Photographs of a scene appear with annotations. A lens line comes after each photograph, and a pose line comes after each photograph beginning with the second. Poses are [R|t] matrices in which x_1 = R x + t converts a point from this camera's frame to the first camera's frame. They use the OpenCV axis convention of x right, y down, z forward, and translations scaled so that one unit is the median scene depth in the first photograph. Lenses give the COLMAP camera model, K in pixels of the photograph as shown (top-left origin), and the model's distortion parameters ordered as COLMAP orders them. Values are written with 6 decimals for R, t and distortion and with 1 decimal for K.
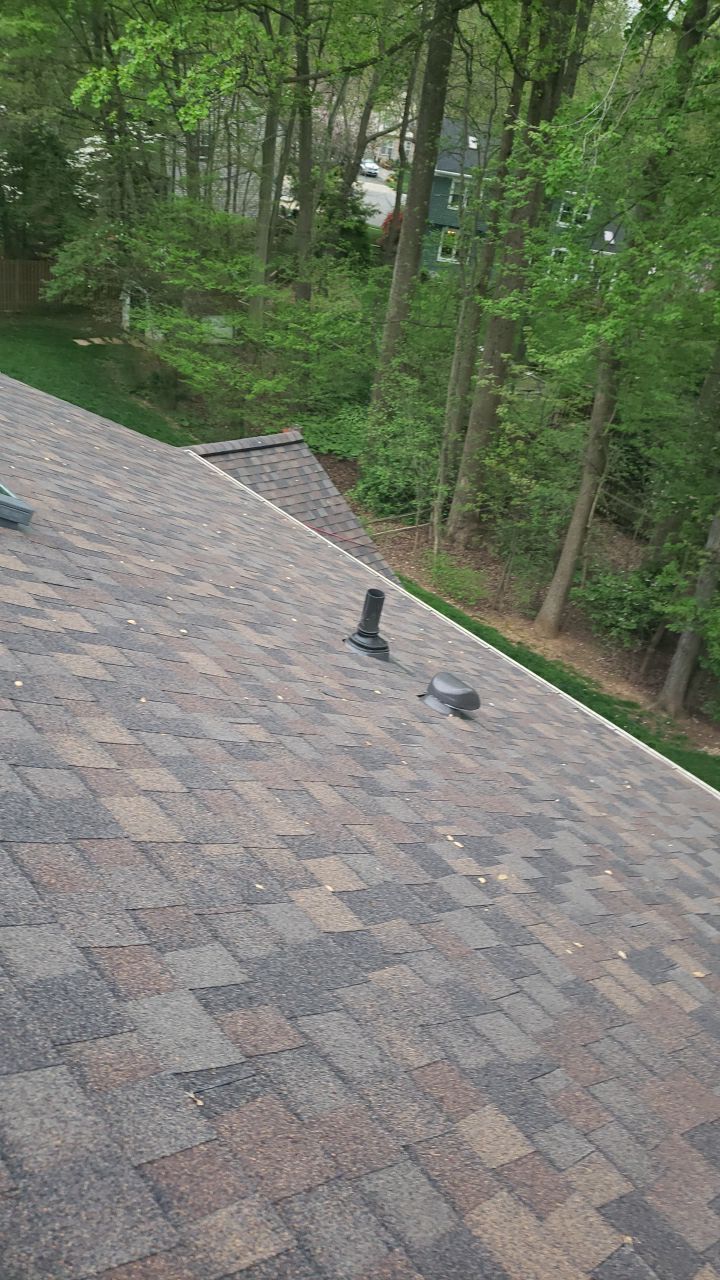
lens RADIAL K [[986.5, 0, 360.0], [0, 986.5, 640.0], [0, 0, 1]] dist [-0.001710, -0.000646]
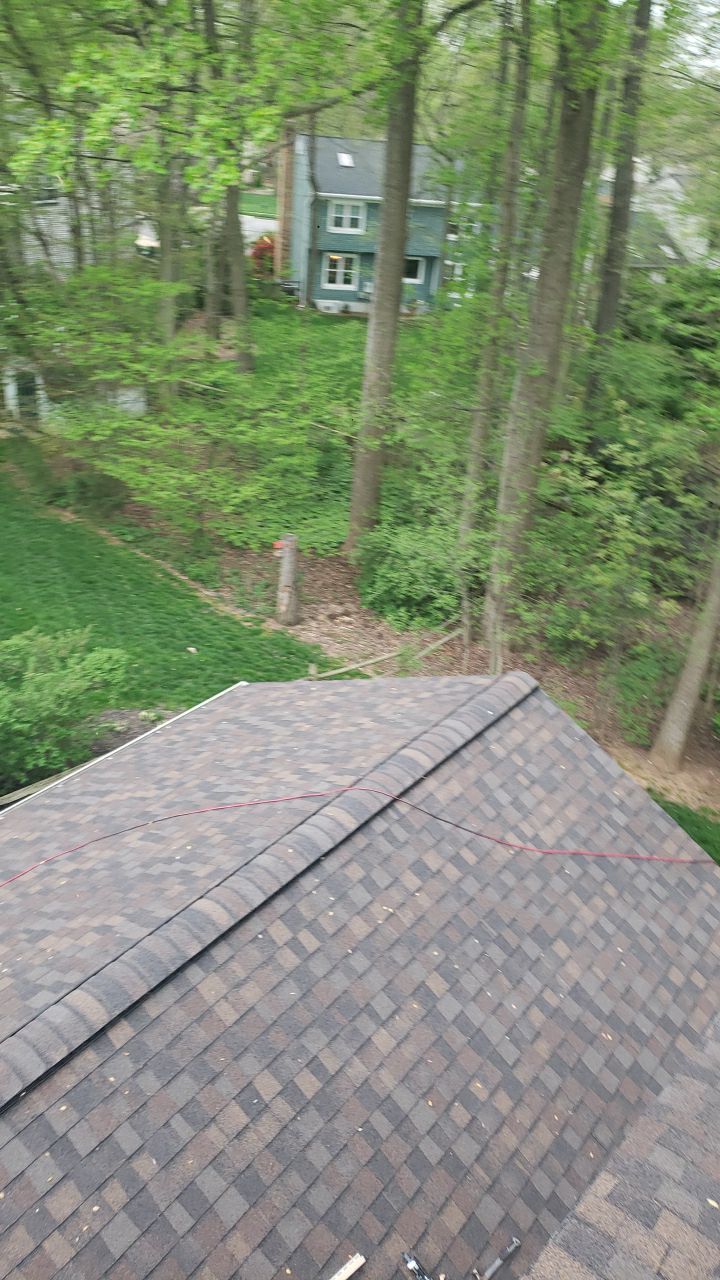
lens RADIAL K [[988.7, 0, 346.6], [0, 988.7, 632.4], [0, 0, 1]] dist [0.032335, 0.000233]
pose [[0.982533, -0.145195, 0.116391, -0.109262], [0.147390, 0.989023, -0.010437, -0.109497], [-0.113598, 0.027409, 0.993149, 0.171382]]
